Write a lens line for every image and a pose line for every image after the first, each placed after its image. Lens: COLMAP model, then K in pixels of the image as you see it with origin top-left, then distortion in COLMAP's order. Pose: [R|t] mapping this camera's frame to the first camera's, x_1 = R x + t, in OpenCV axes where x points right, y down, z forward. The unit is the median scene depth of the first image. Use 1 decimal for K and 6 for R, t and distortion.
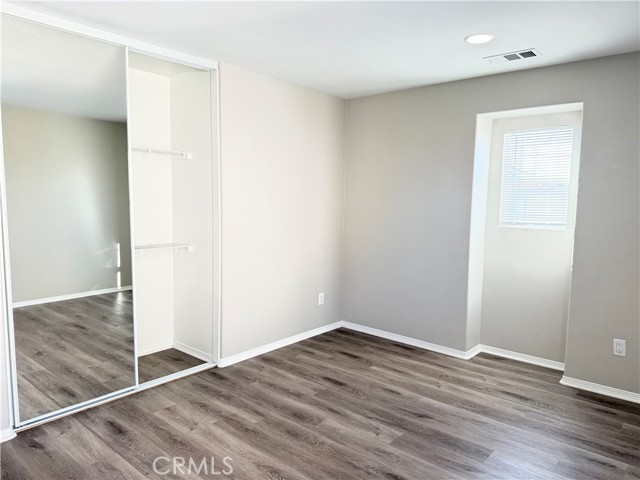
lens RADIAL K [[454.6, 0, 320.0], [0, 454.6, 240.0], [0, 0, 1]] dist [0.084740, -0.129163]
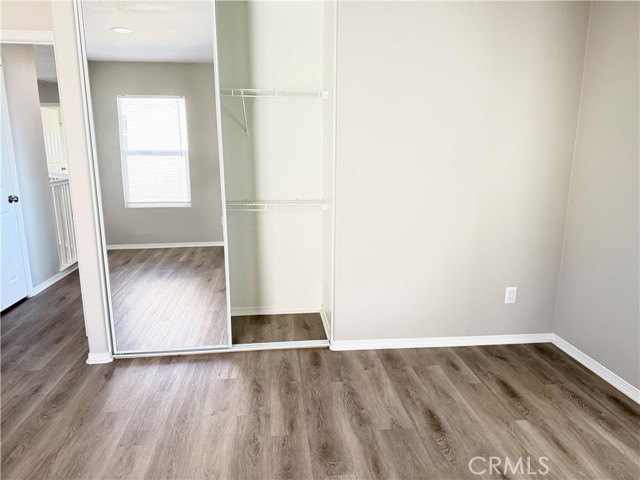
lens RADIAL K [[454.6, 0, 320.0], [0, 454.6, 240.0], [0, 0, 1]] dist [0.084740, -0.129163]
pose [[0.736027, 0.131693, -0.664019, 0.301466], [-0.062620, 0.989934, 0.126920, -0.029608], [0.674050, -0.051835, 0.736865, 0.374347]]
